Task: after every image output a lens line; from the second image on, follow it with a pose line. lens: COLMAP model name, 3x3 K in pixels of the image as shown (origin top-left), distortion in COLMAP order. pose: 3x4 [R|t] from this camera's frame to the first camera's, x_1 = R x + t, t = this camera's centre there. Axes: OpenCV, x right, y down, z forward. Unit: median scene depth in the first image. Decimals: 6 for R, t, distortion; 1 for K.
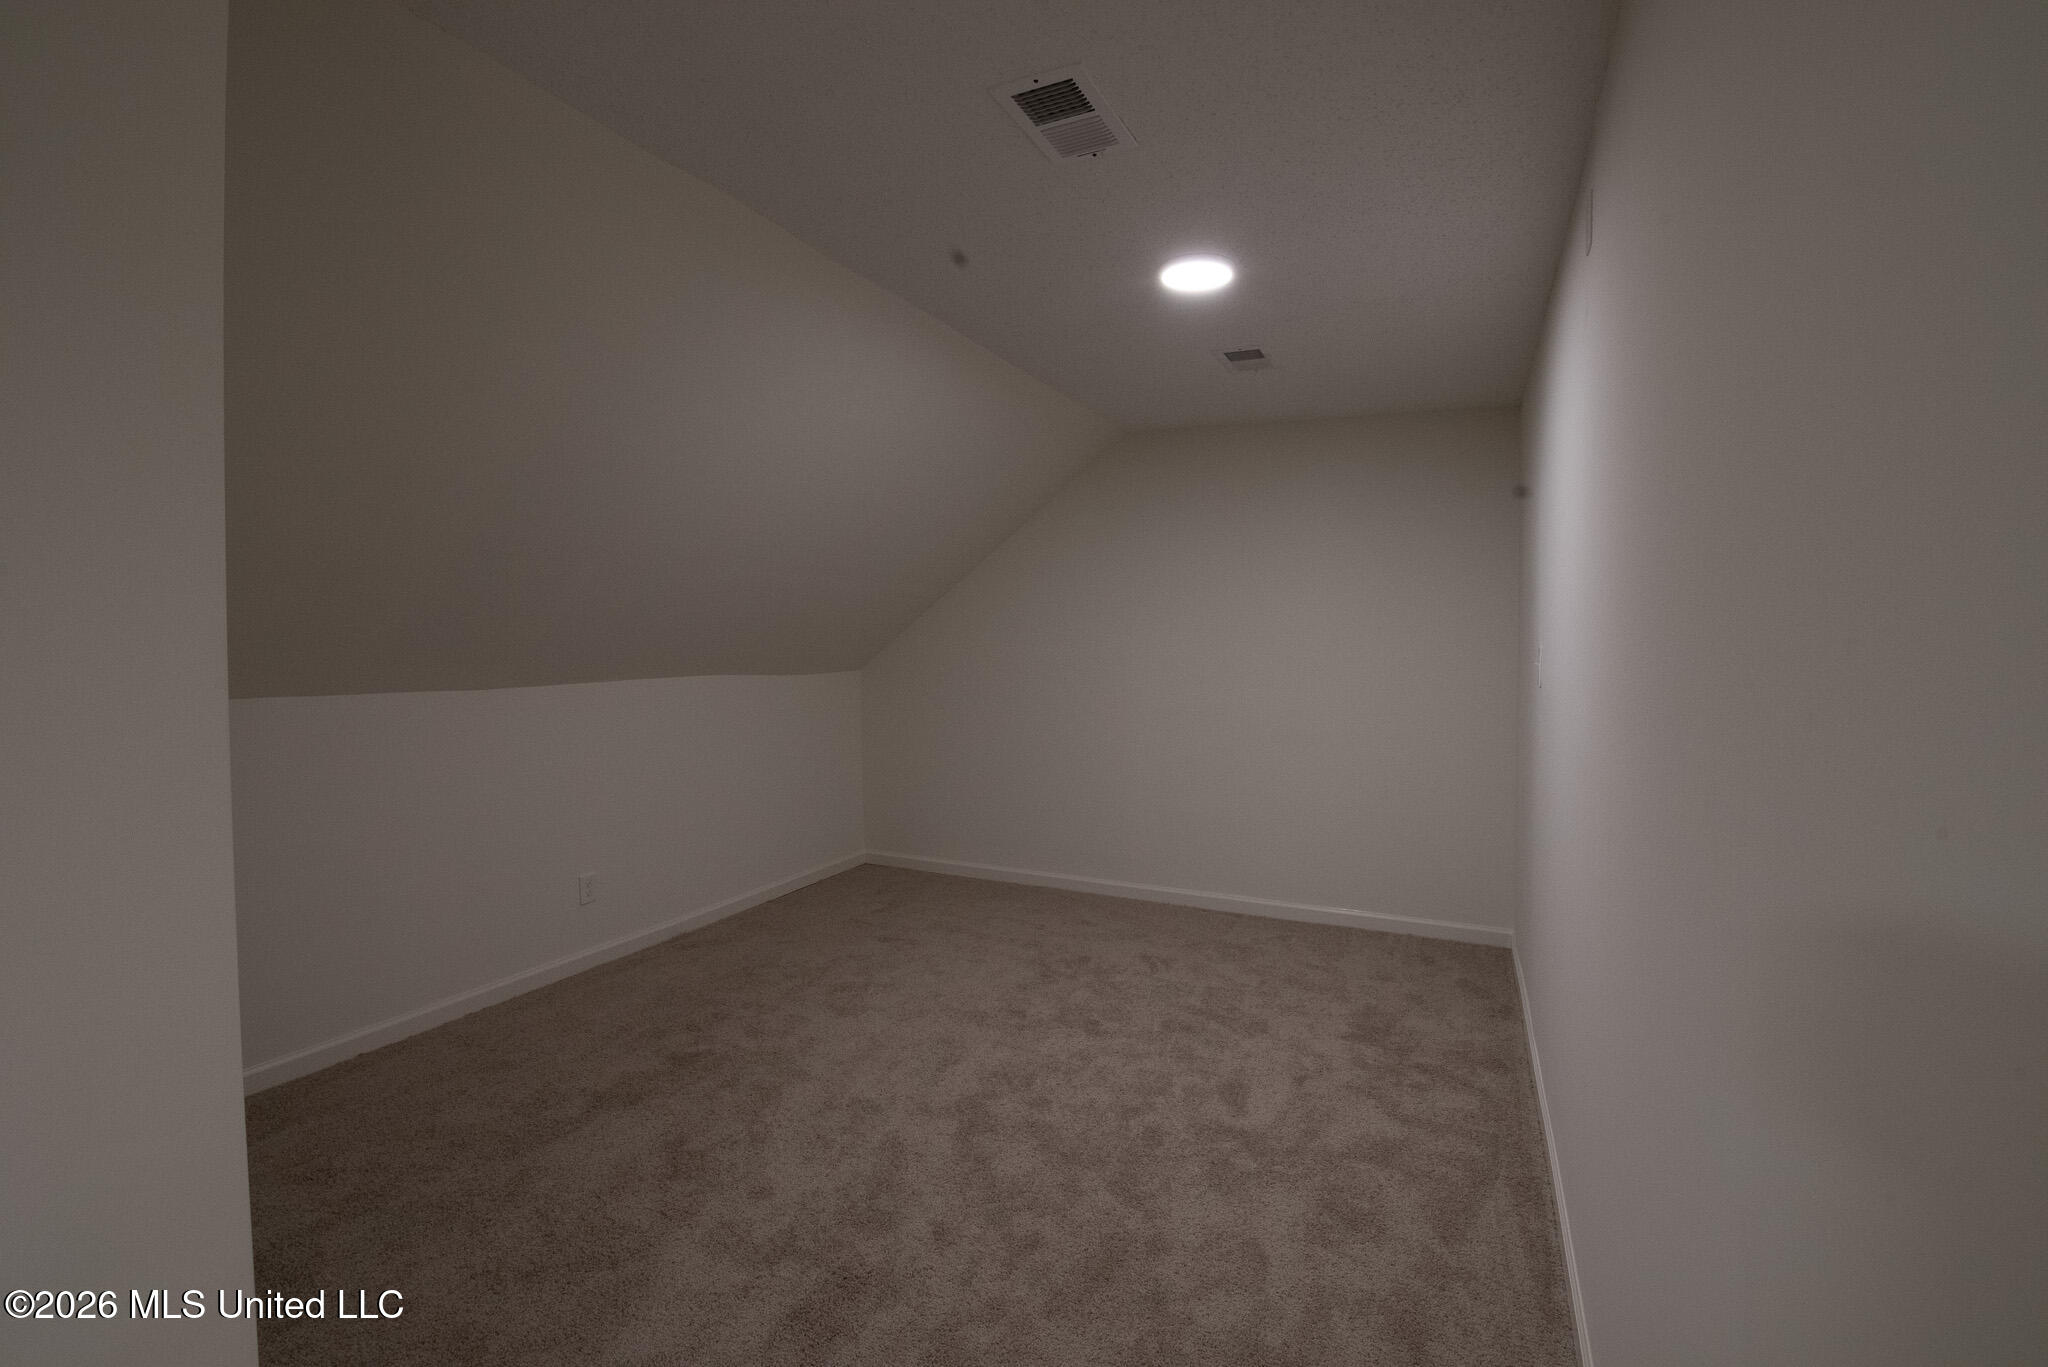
lens RADIAL K [[883.2, 0, 1024.7], [0, 883.2, 668.3], [0, 0, 1]] dist [0.002206, -0.012962]
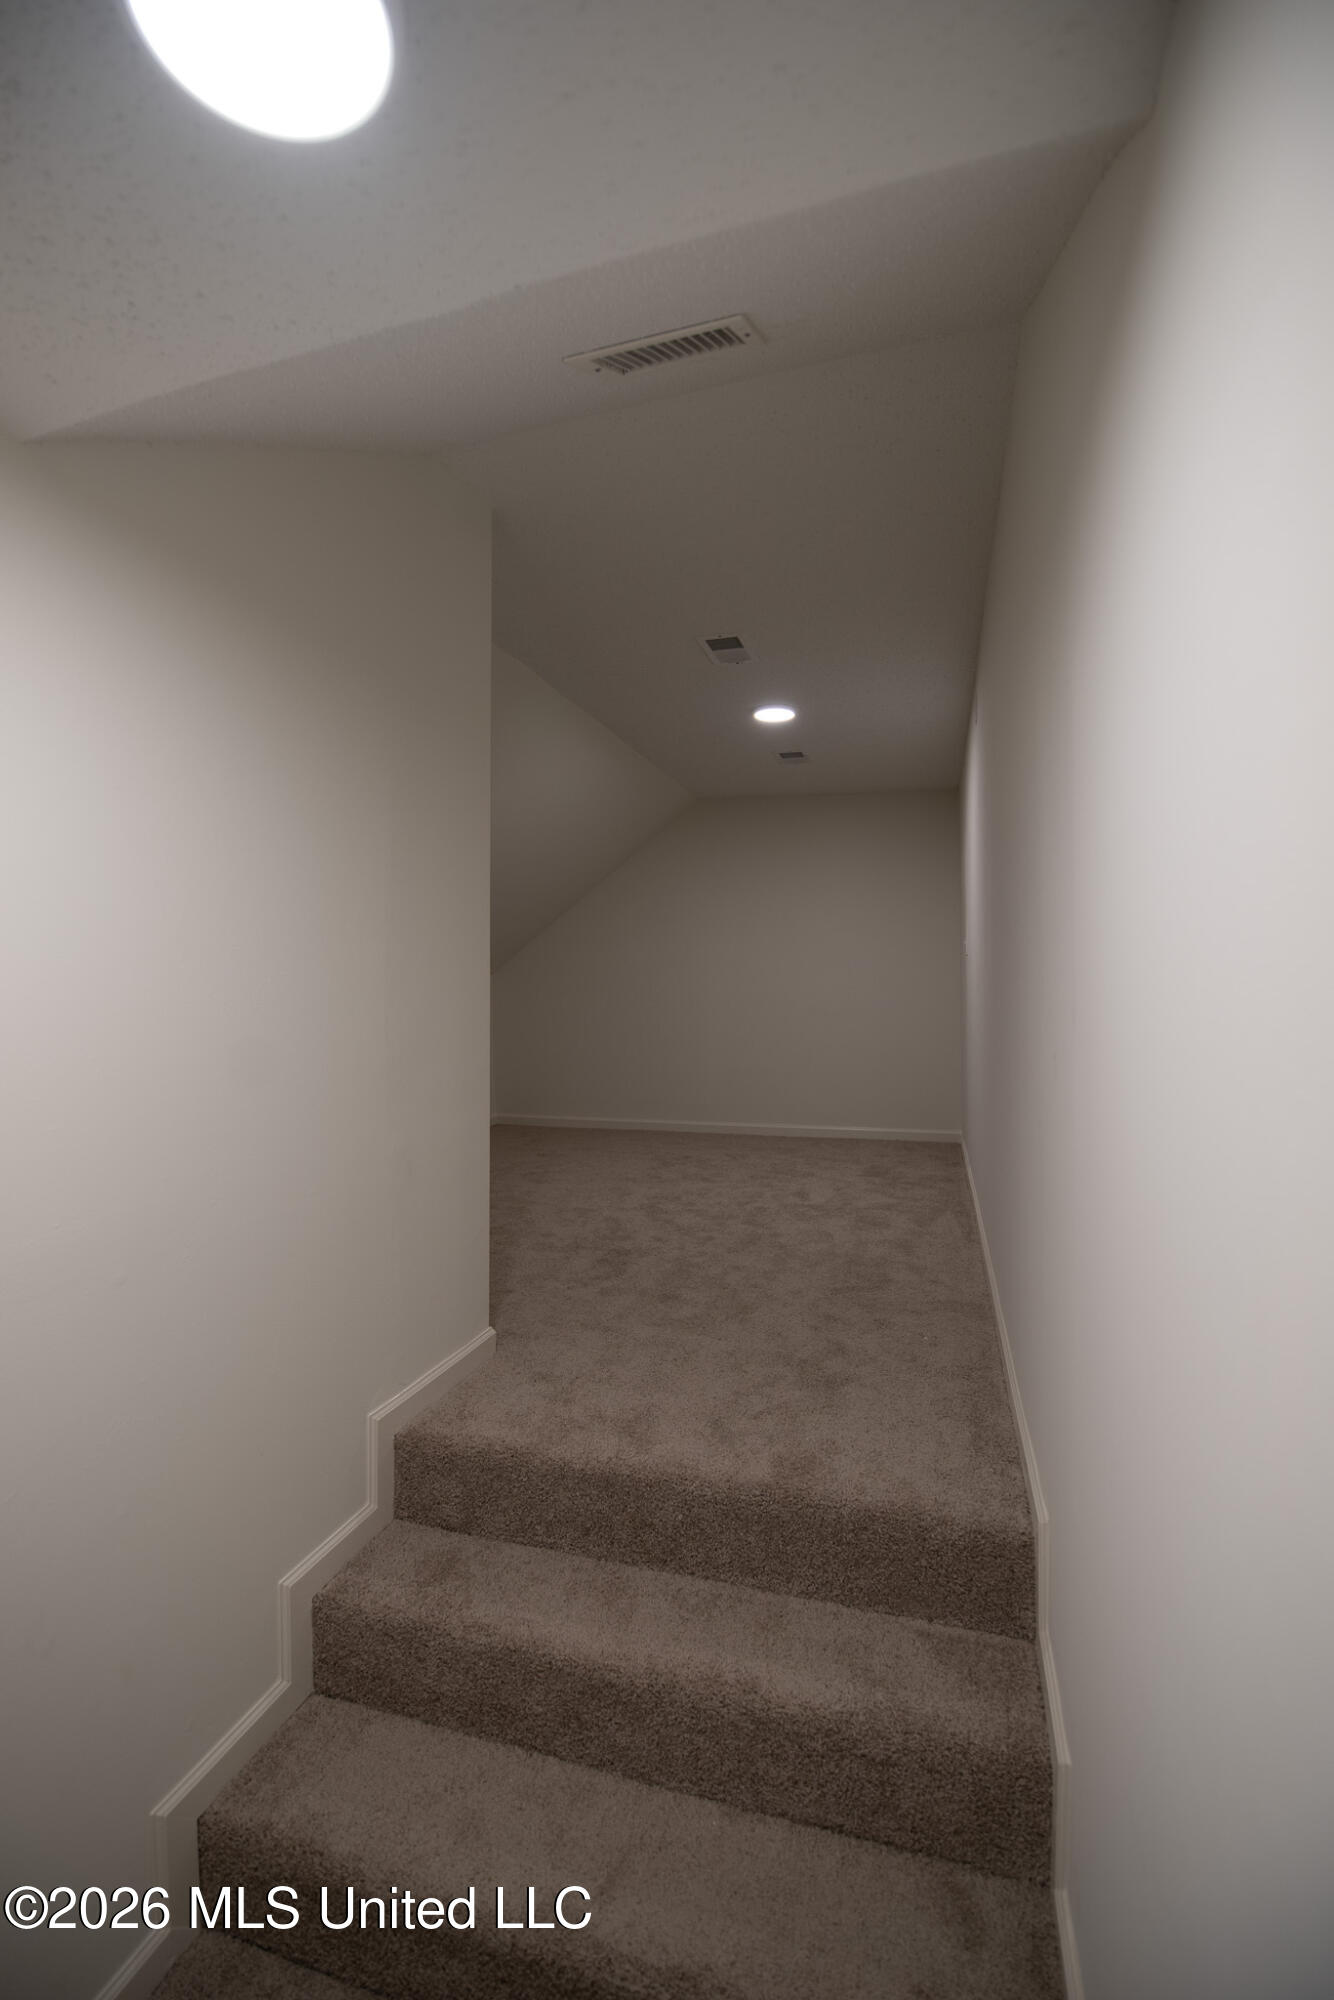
lens RADIAL K [[862.5, 0, 667.0], [0, 862.5, 1000.0], [0, 0, 1]] dist [0.002206, -0.012962]
pose [[0.987244, -0.013811, 0.158615, -0.297948], [0.017535, 0.999602, -0.022102, 0.157290], [-0.158246, 0.024601, 0.987093, -0.649427]]
